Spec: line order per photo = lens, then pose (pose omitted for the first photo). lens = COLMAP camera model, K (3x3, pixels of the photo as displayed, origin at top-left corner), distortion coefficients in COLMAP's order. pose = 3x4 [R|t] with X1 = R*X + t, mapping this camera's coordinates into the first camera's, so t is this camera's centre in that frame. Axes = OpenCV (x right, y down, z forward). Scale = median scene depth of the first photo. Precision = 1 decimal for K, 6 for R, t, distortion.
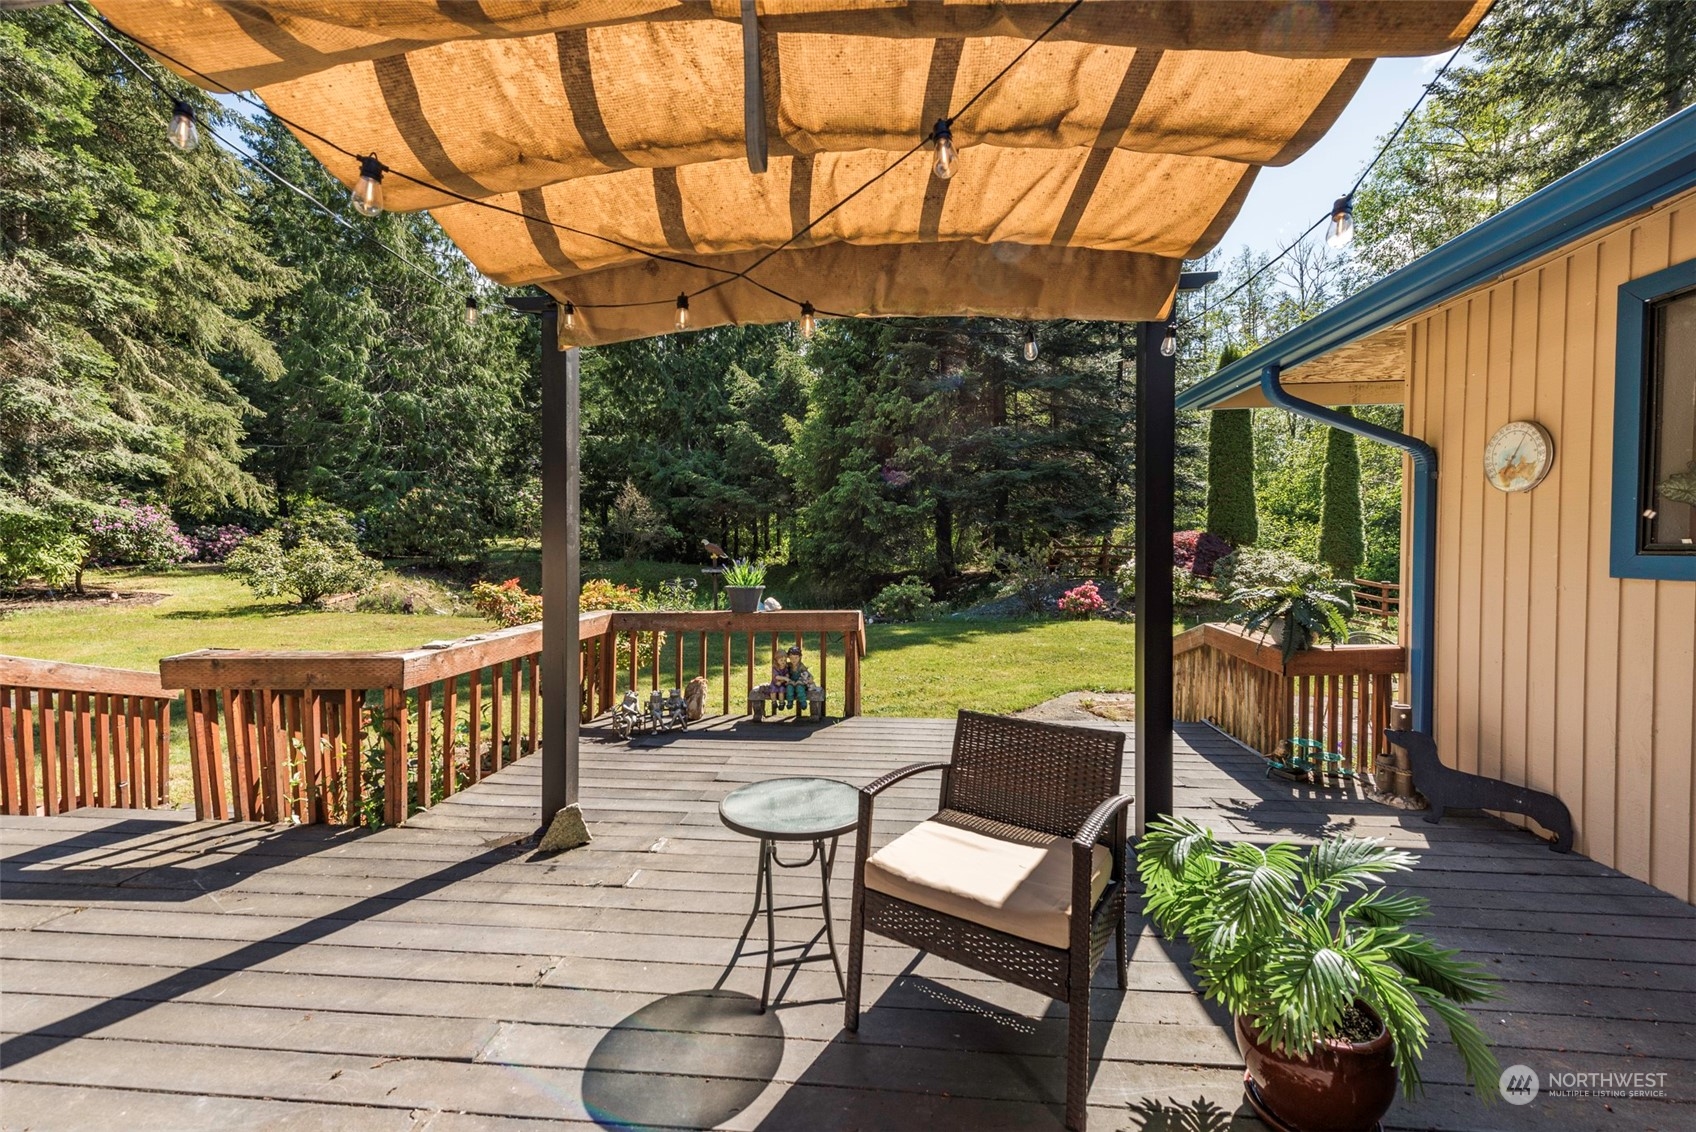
lens RADIAL K [[668.4, 0, 848.0], [0, 668.4, 566.0], [0, 0, 1]] dist [0.015556, -0.003832]
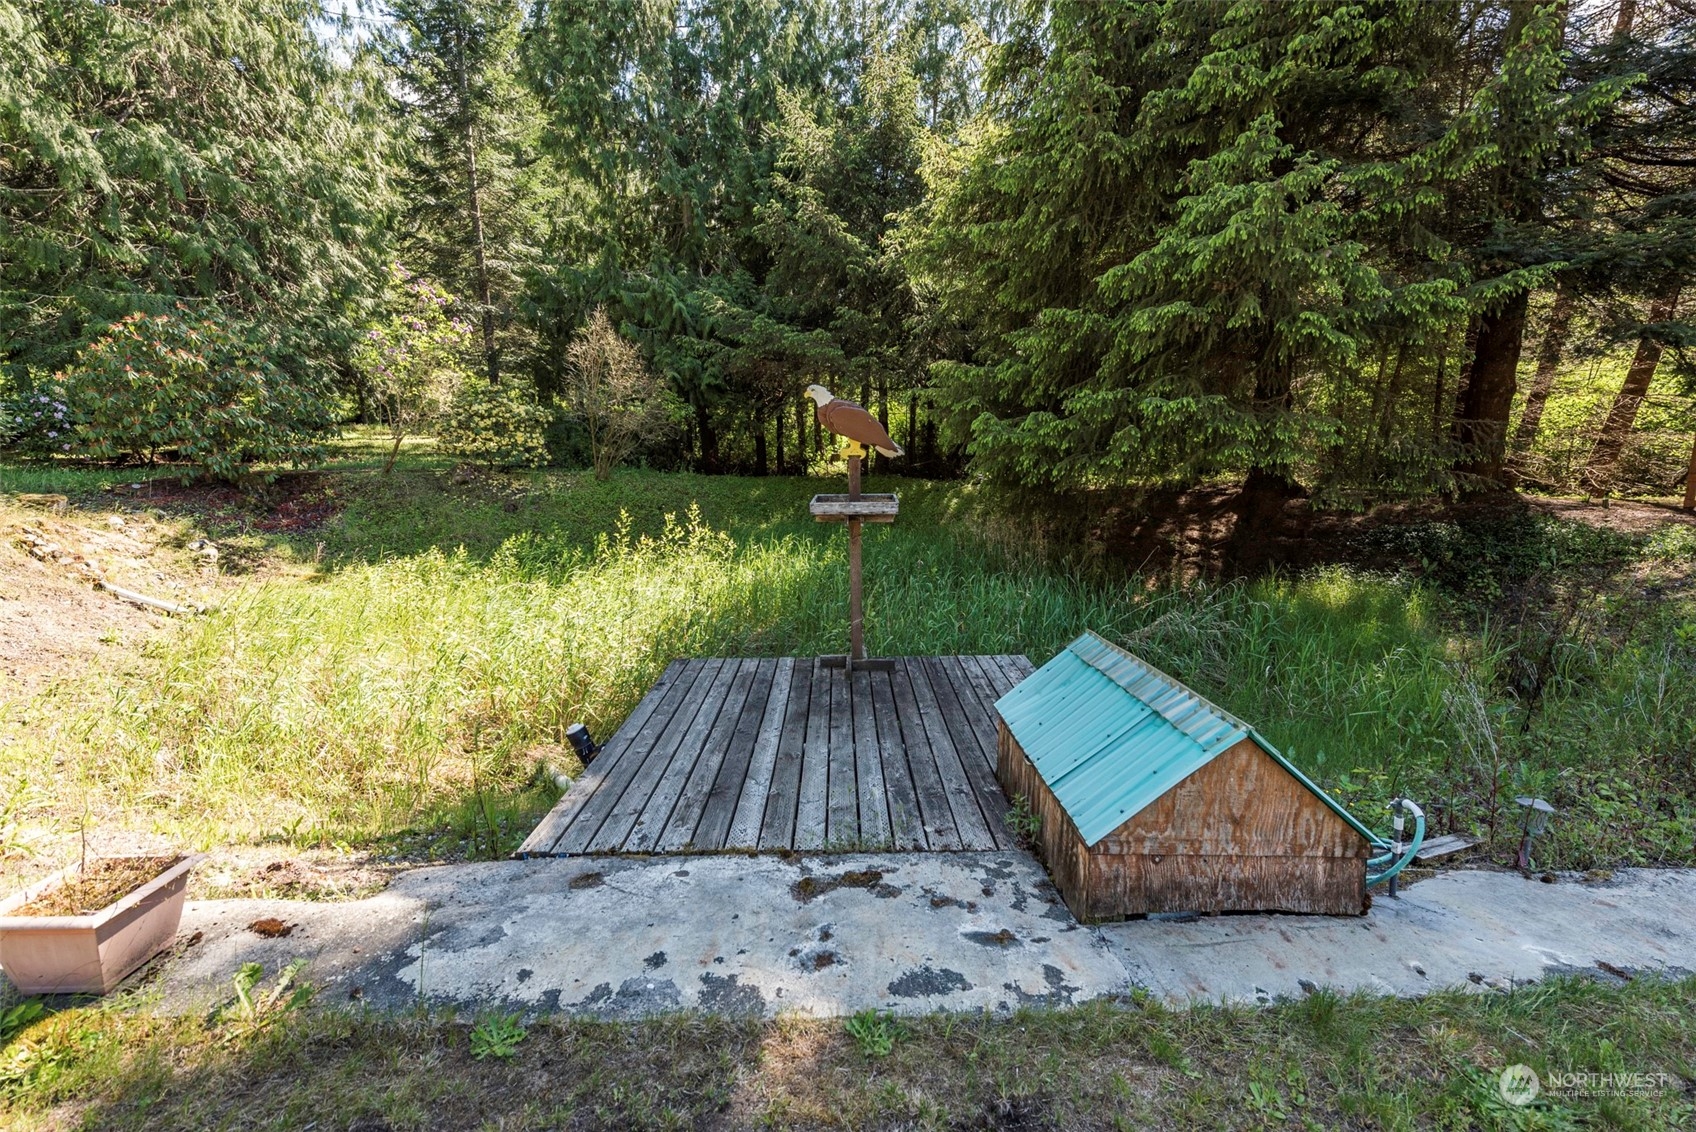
lens RADIAL K [[687.0, 0, 846.0], [0, 687.0, 567.4], [0, 0, 1]] dist [0.001334, -0.000056]
pose [[0.999451, -0.006377, -0.032511, -0.115118], [0.010801, 0.990402, 0.137796, -0.003173], [0.031320, -0.138071, 0.989927, 0.448068]]
